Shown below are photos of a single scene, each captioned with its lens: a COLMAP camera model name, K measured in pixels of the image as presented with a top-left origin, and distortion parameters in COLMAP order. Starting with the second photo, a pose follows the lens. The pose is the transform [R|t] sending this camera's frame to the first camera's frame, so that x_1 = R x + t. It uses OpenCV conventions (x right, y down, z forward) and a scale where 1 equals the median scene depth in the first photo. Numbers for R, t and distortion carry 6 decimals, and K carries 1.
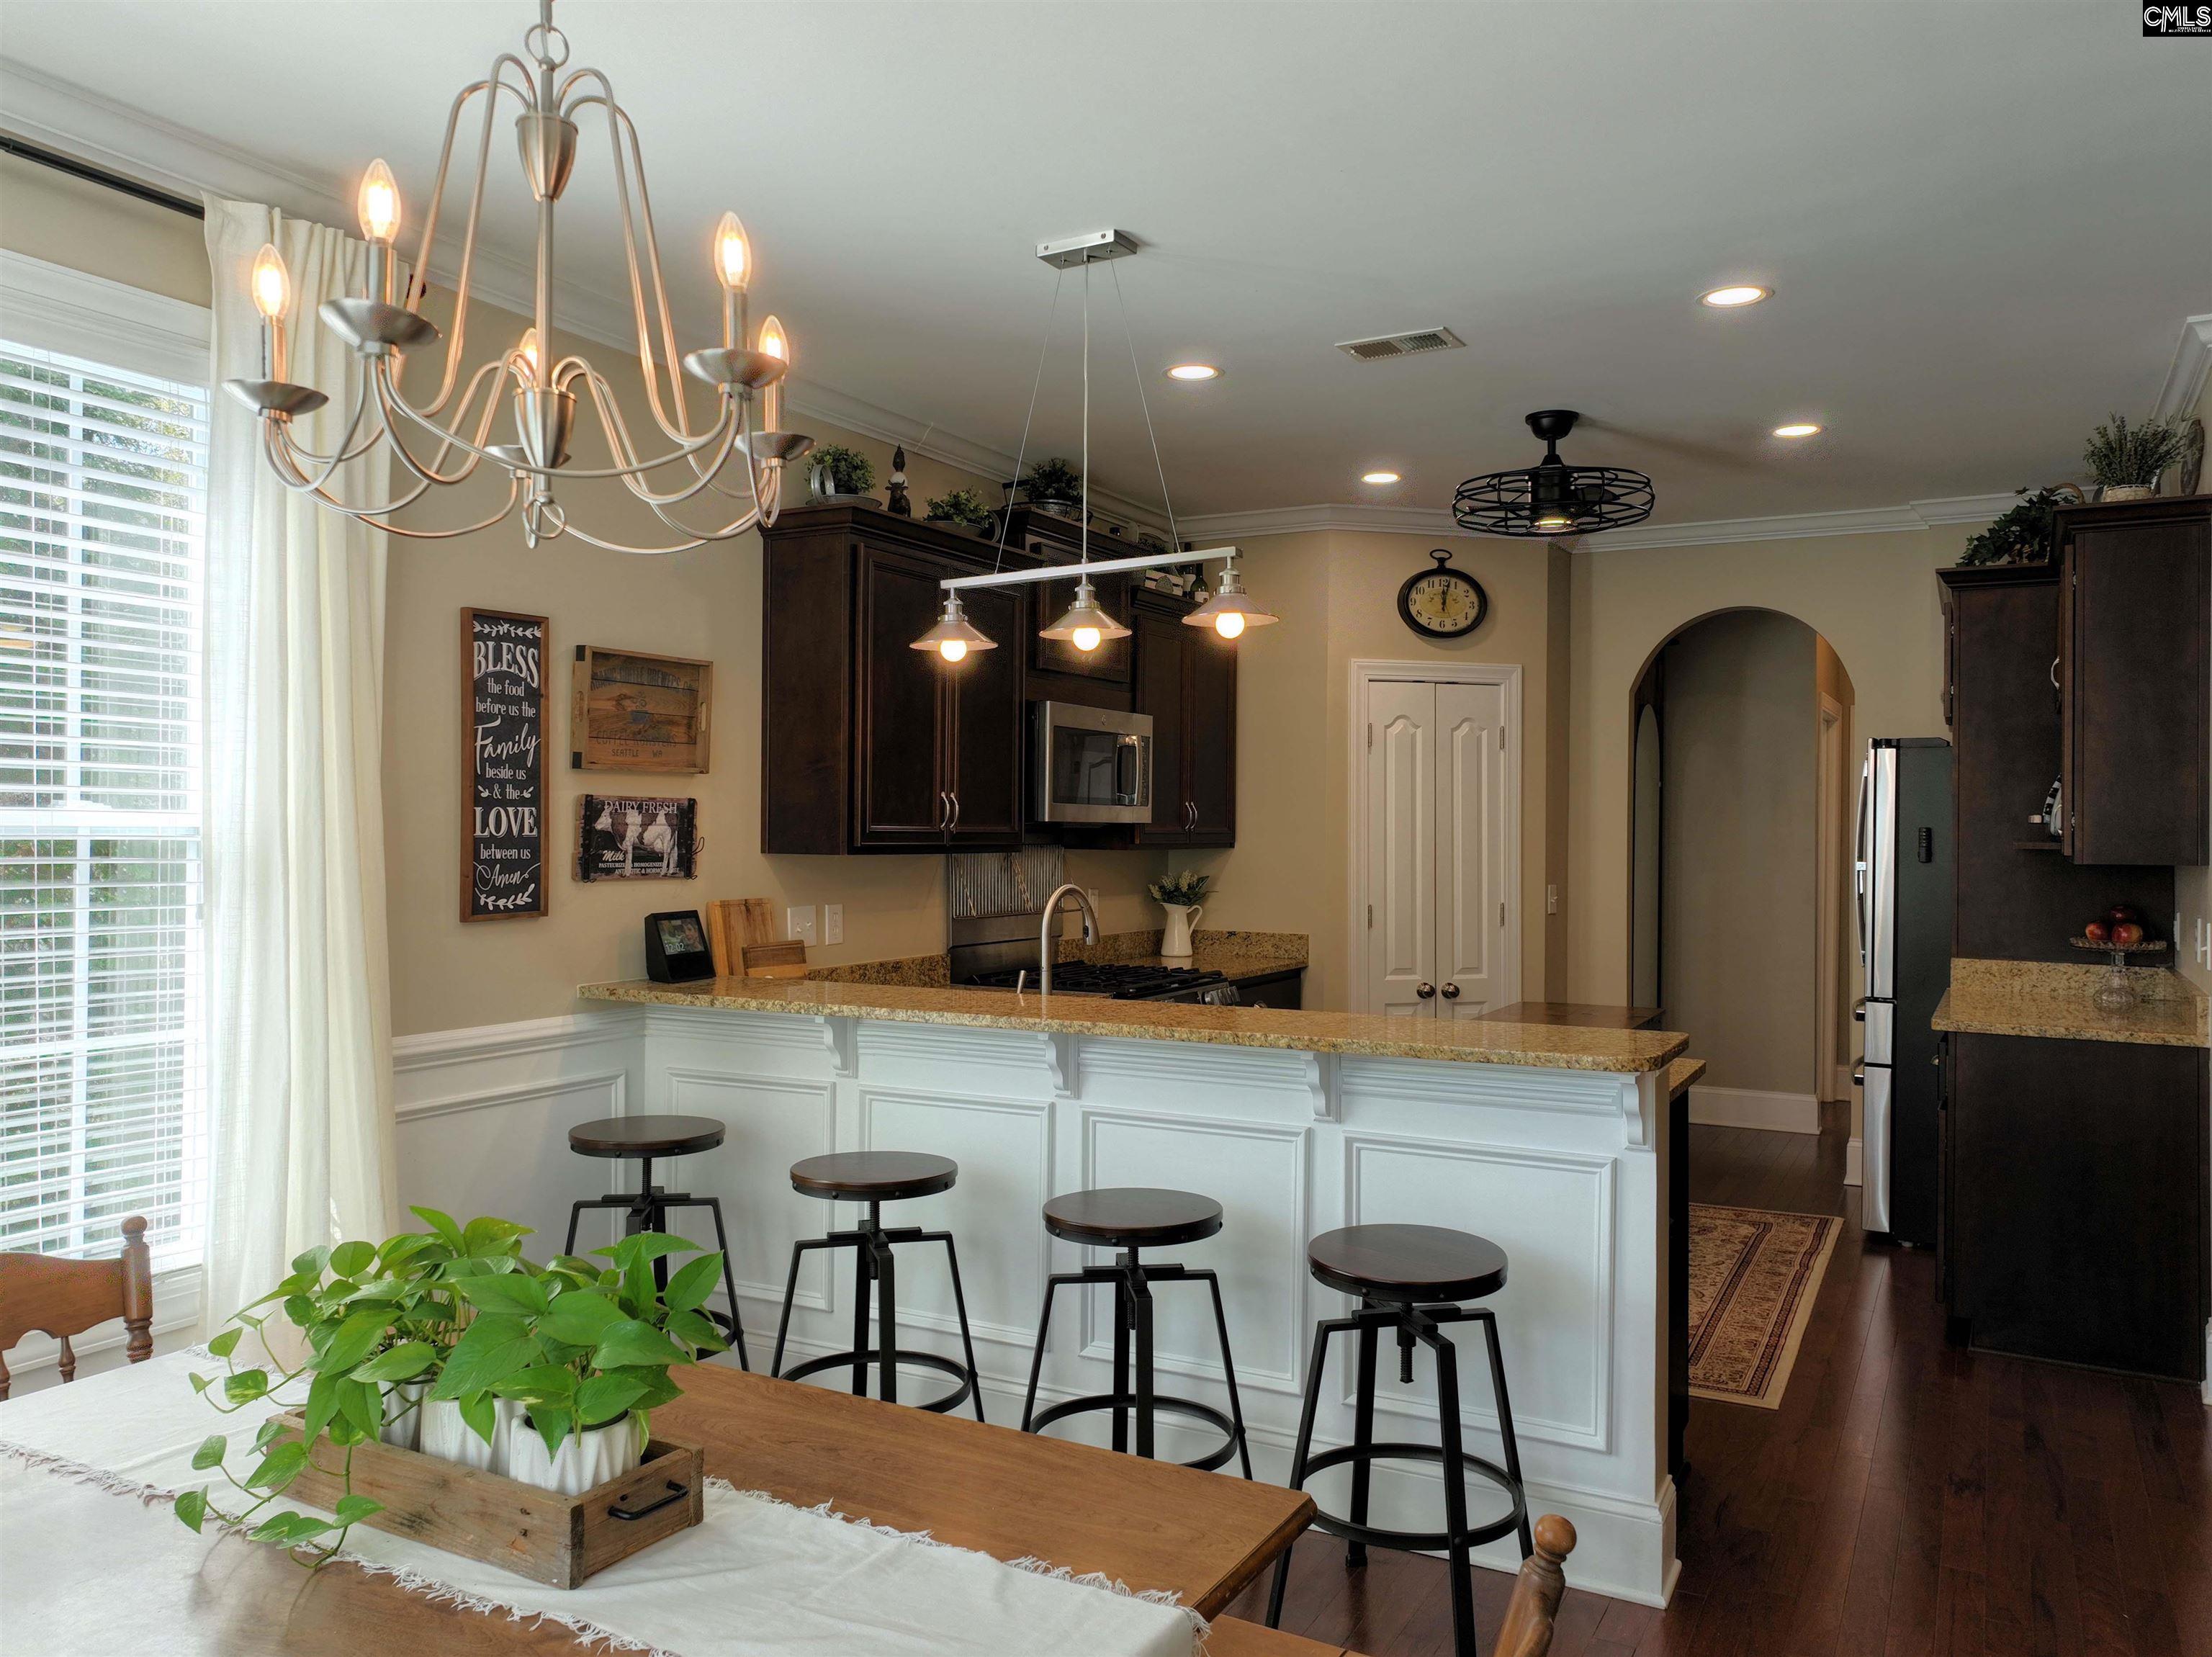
lens RADIAL K [[1567.7, 0, 1086.5], [0, 1567.7, 821.1], [0, 0, 1]] dist [0.007931, 0.015735]
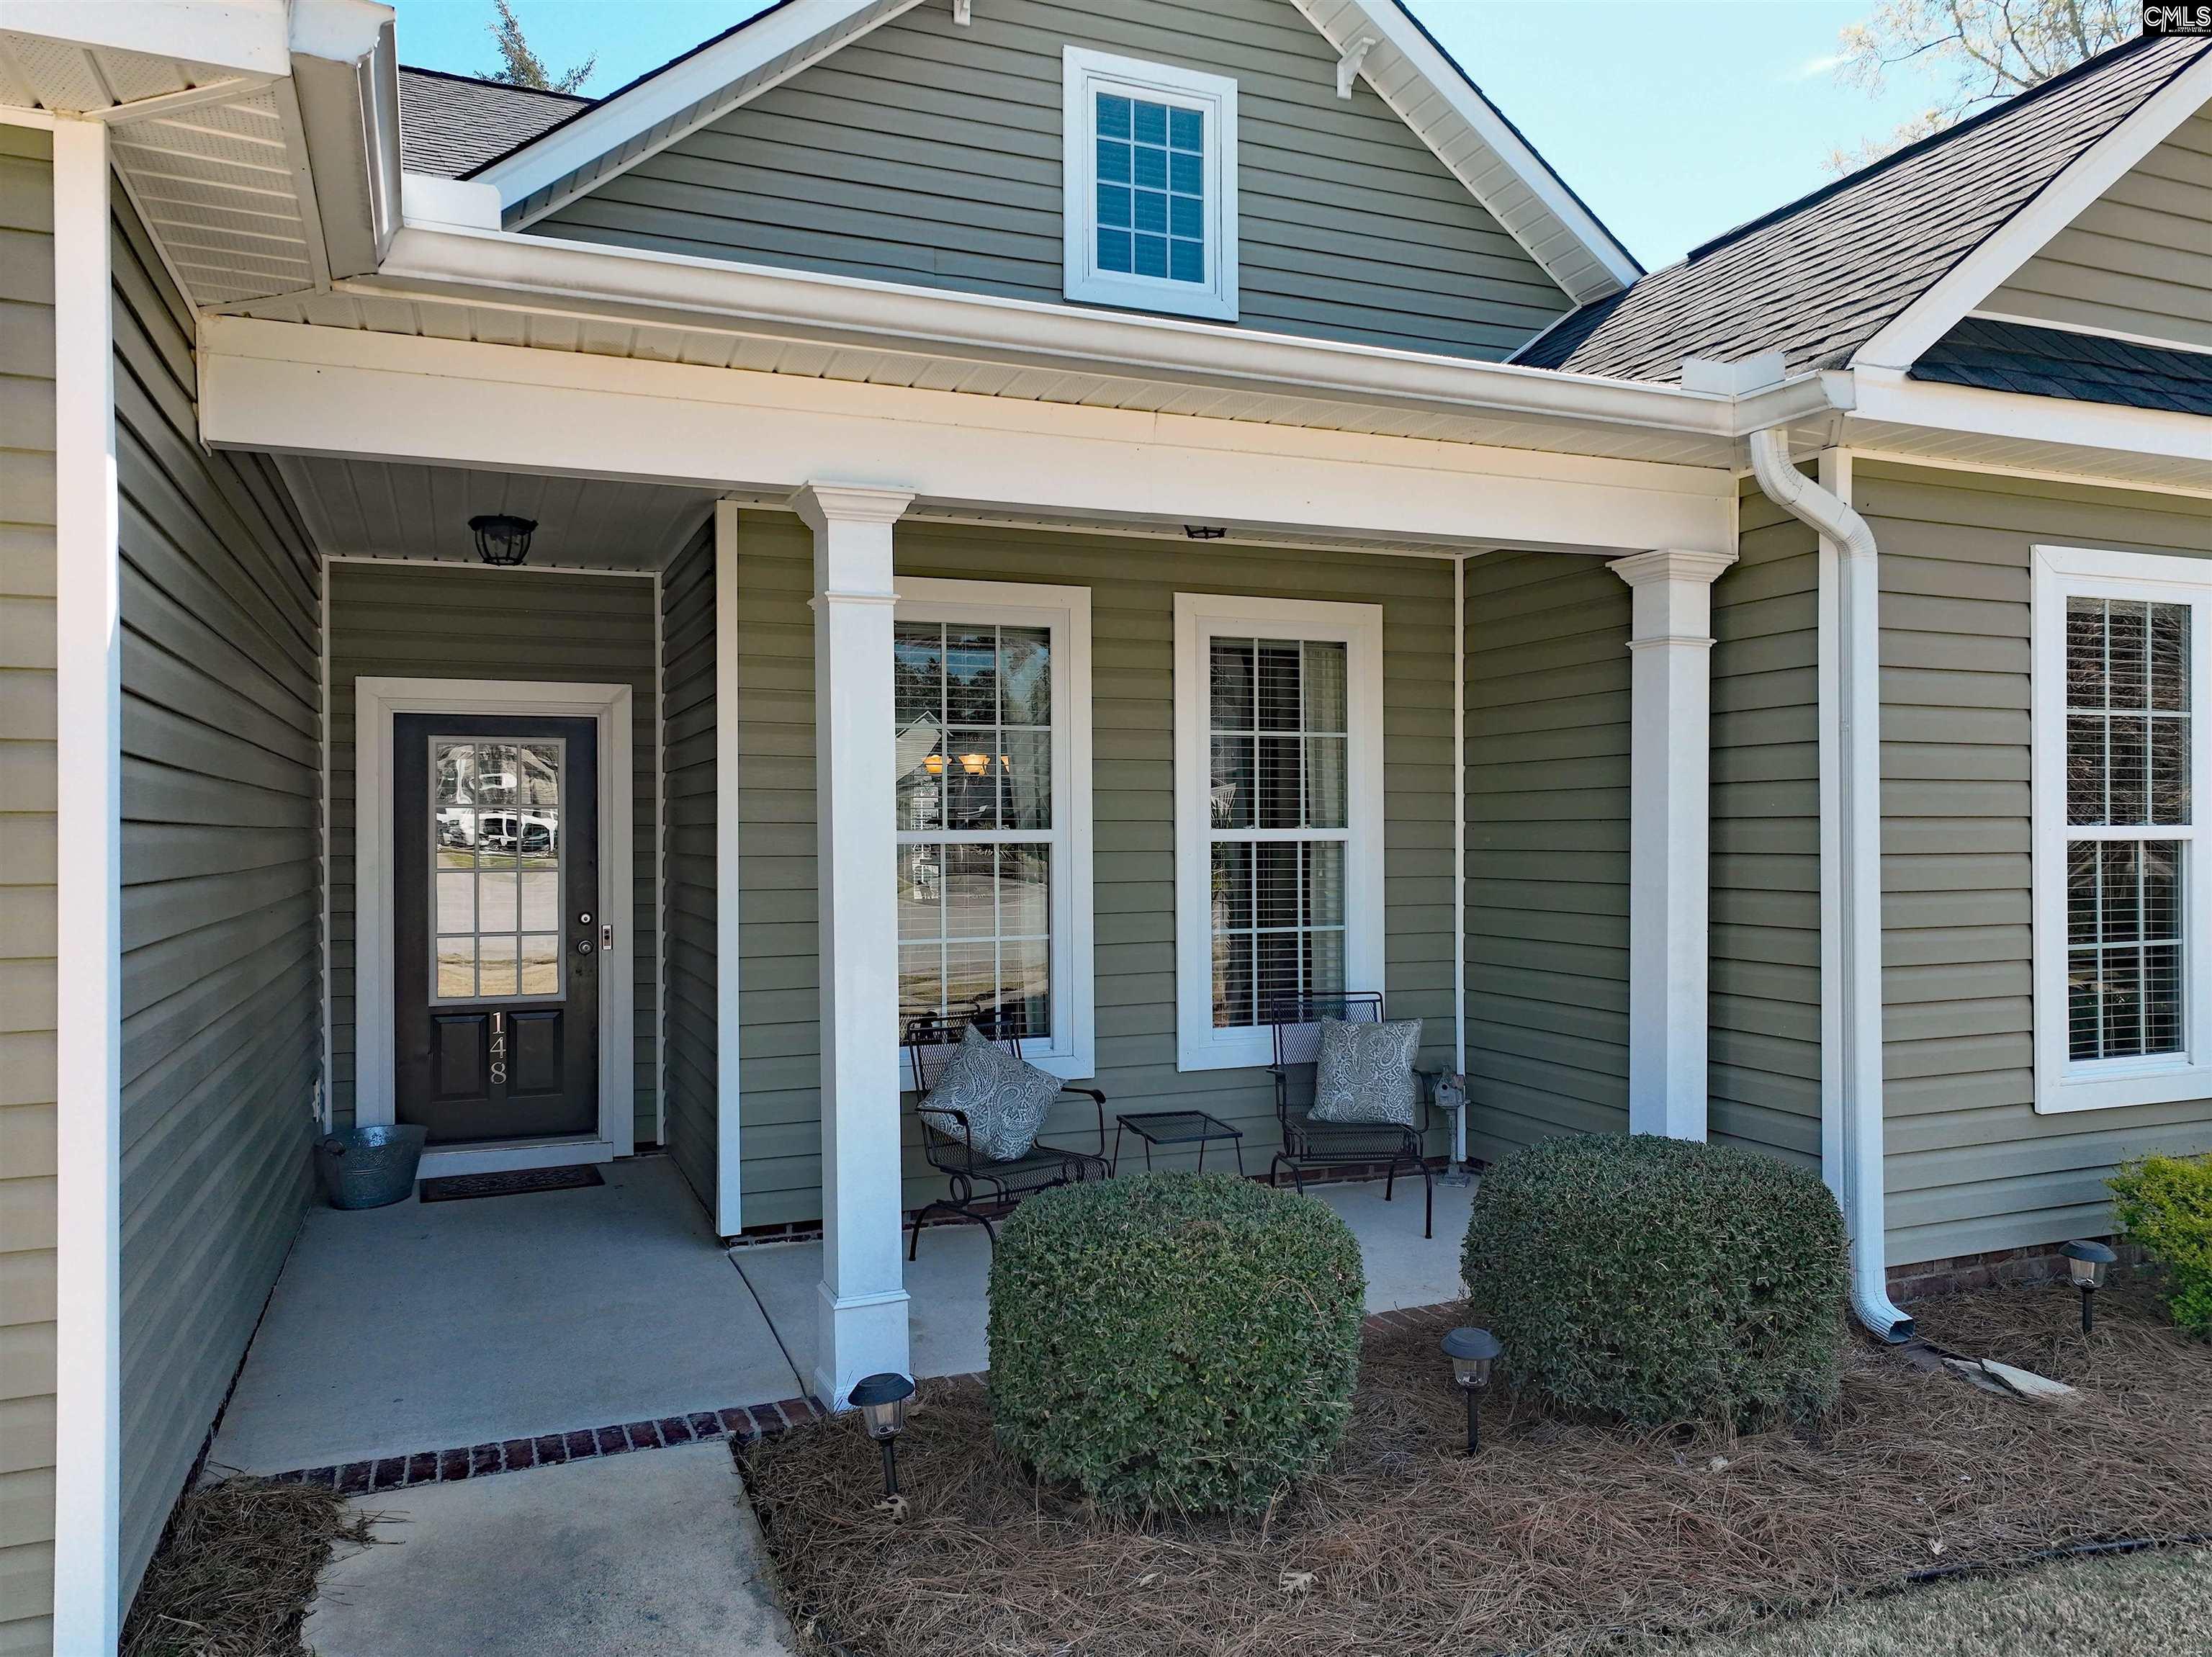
lens RADIAL K [[1567.7, 0, 1112.3], [0, 1567.7, 825.4], [0, 0, 1]] dist [0.007931, 0.015735]
pose [[0.774753, -0.014855, -0.632089, 0.616749], [0.019330, 0.999813, 0.000195, -0.016649], [0.631968, -0.012369, 0.774896, -0.972513]]
